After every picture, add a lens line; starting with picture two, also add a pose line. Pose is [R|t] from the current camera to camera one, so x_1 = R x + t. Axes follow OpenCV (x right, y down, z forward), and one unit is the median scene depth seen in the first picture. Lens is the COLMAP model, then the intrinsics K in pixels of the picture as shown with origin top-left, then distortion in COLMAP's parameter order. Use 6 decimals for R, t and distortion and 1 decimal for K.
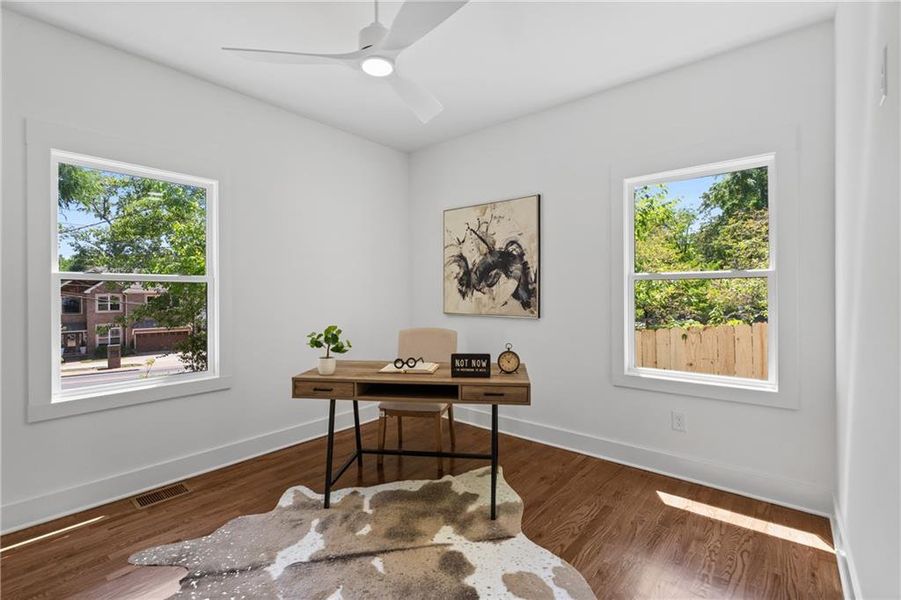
lens RADIAL K [[400.6, 0, 447.3], [0, 400.6, 295.9], [0, 0, 1]] dist [0.000193, 0.000121]
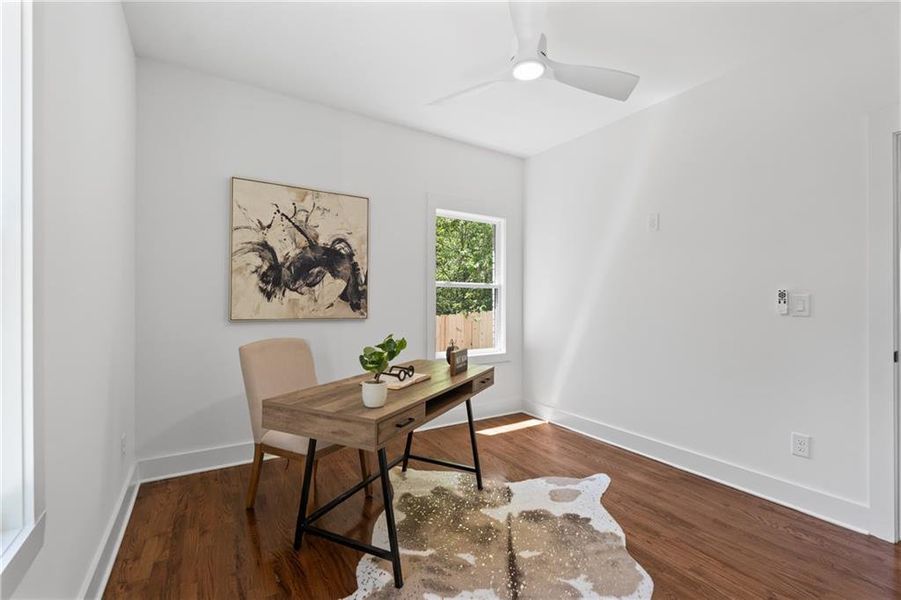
lens RADIAL K [[400.6, 0, 448.1], [0, 400.6, 302.3], [0, 0, 1]] dist [0.000193, 0.000121]
pose [[0.307448, 0.001885, 0.951563, -0.634812], [-0.003000, 0.999995, -0.001012, 0.011593], [-0.951560, -0.002544, 0.307453, 0.459022]]
